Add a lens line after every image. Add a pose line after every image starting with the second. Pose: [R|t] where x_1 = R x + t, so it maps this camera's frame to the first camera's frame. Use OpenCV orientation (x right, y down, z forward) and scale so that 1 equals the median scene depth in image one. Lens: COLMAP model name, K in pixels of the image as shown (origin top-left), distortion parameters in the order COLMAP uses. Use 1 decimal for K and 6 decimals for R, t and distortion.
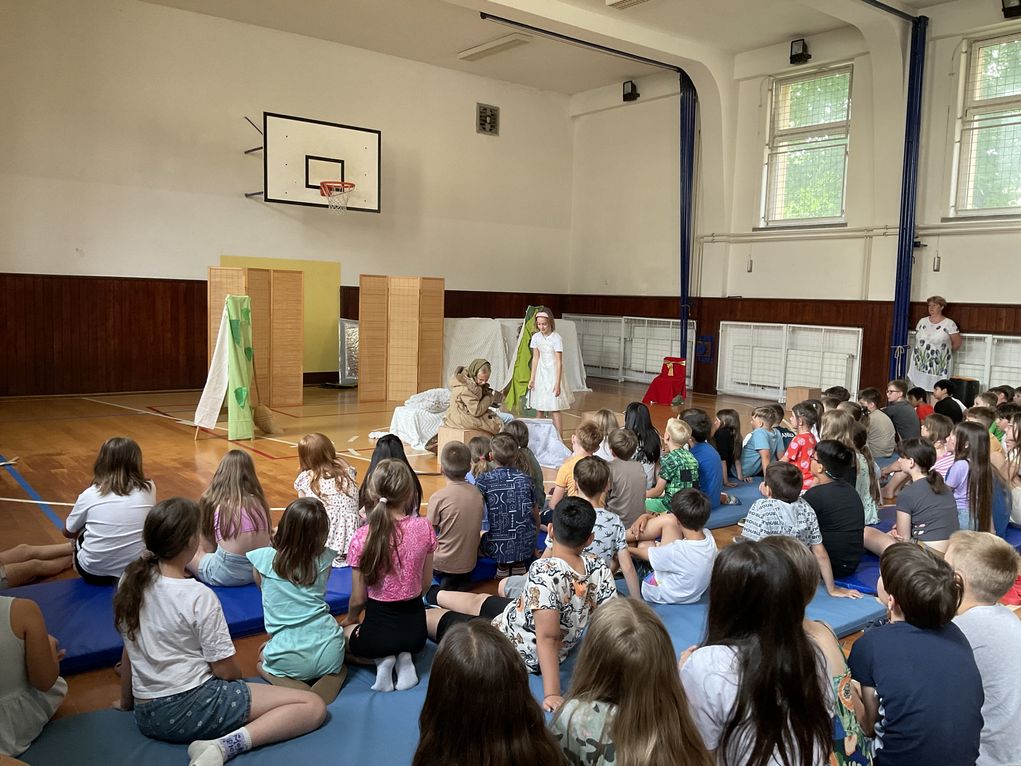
lens RADIAL K [[848.3, 0, 501.4], [0, 848.3, 380.3], [0, 0, 1]] dist [0.043245, -0.078609]
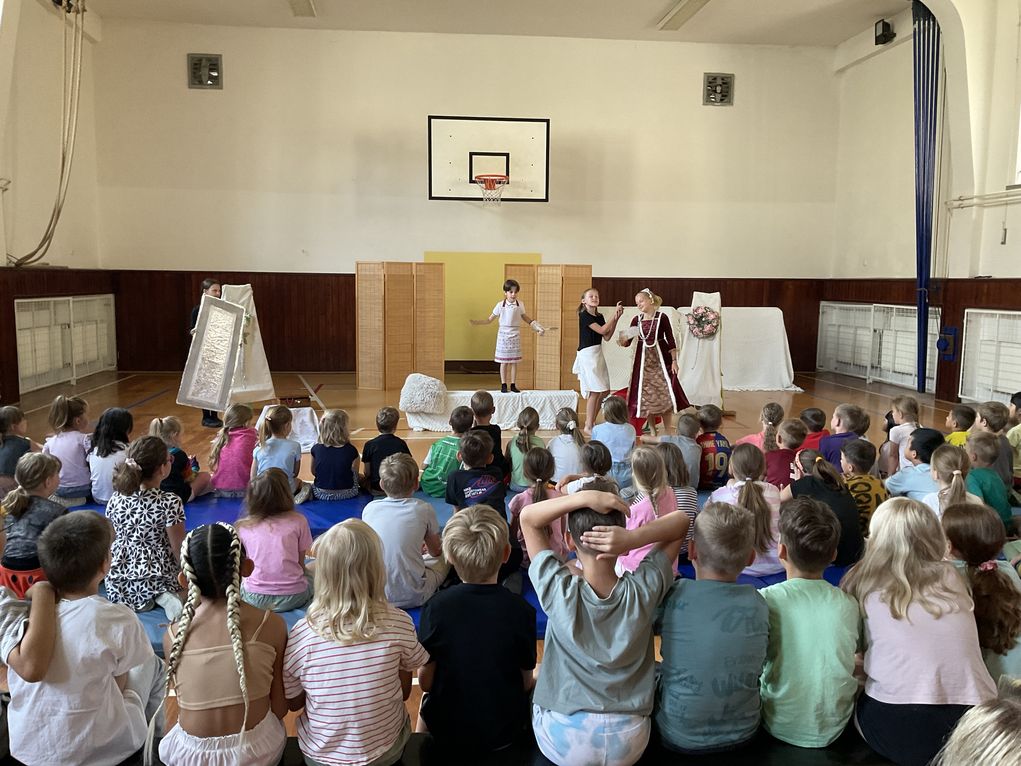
lens RADIAL K [[848.3, 0, 502.0], [0, 848.3, 385.5], [0, 0, 1]] dist [0.043245, -0.078609]
pose [[0.850407, 0.042548, -0.524402, 0.355333], [-0.035042, 0.999092, 0.024236, -0.003199], [0.524957, -0.002234, 0.851126, 0.123146]]
